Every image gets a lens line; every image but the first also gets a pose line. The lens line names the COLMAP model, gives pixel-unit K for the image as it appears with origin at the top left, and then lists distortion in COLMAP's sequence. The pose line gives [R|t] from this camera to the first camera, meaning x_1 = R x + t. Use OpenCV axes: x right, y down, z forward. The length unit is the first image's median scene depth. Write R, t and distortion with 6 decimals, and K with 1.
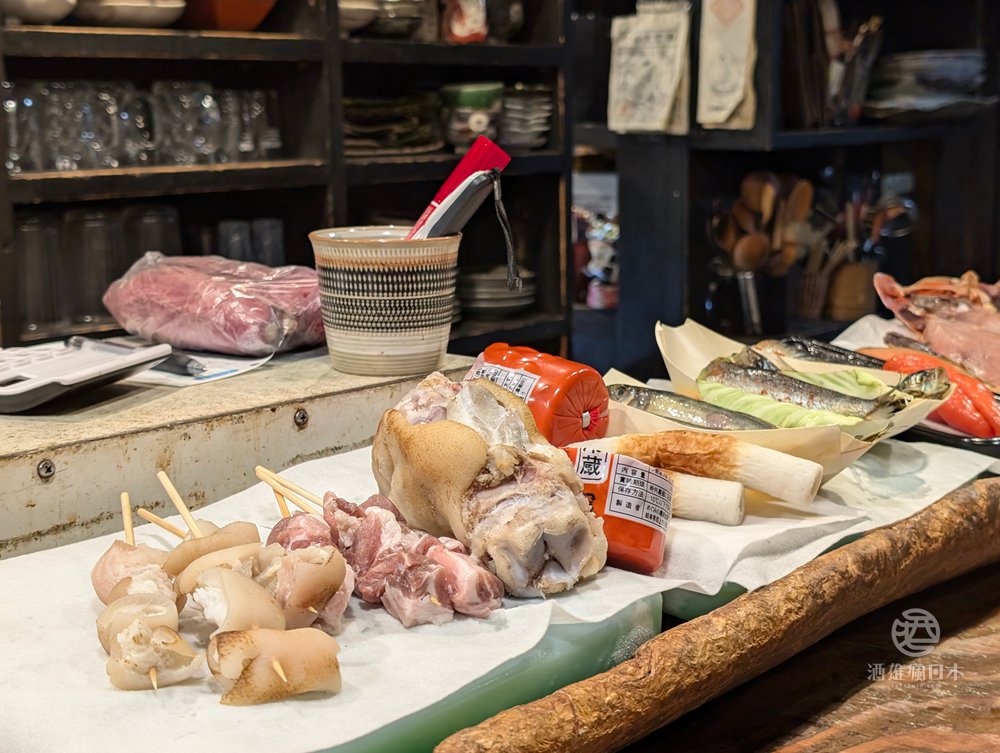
lens RADIAL K [[1591.0, 0, 500.0], [0, 1591.0, 376.5], [0, 0, 1]] dist [0.065792, -0.033324]
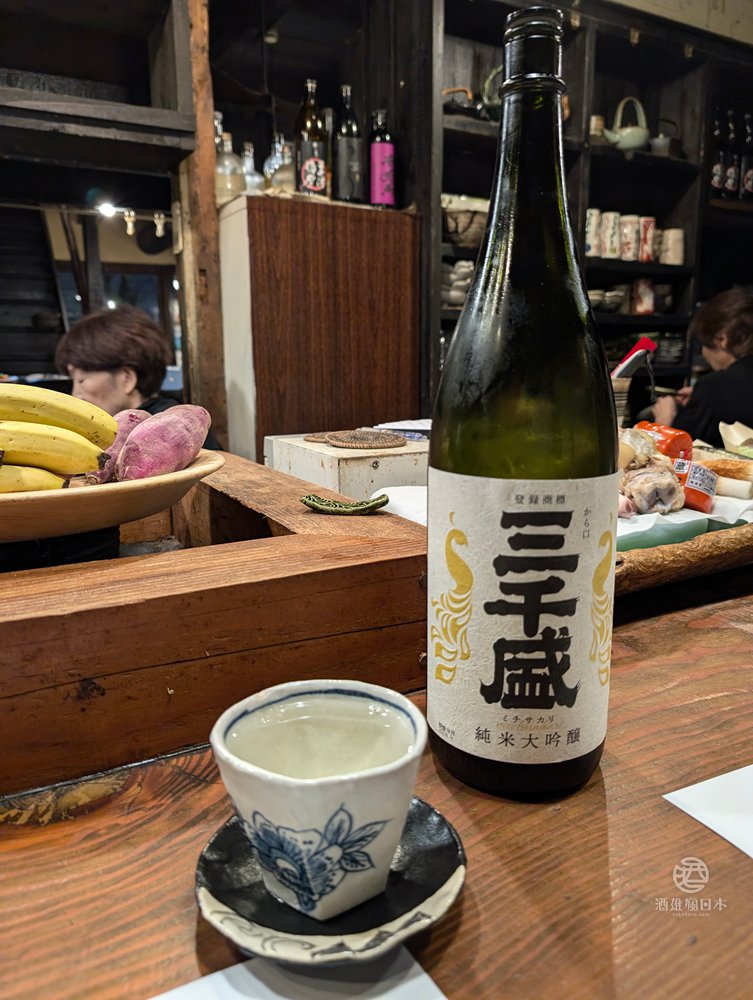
lens RADIAL K [[716.7, 0, 376.5], [0, 716.7, 500.0], [0, 0, 1]] dist [-0.023905, -0.002751]
pose [[0.932117, 0.075788, -0.354138, 0.015016], [-0.064083, 0.996944, 0.044682, 0.088049], [0.356442, -0.018955, 0.934125, -0.156202]]
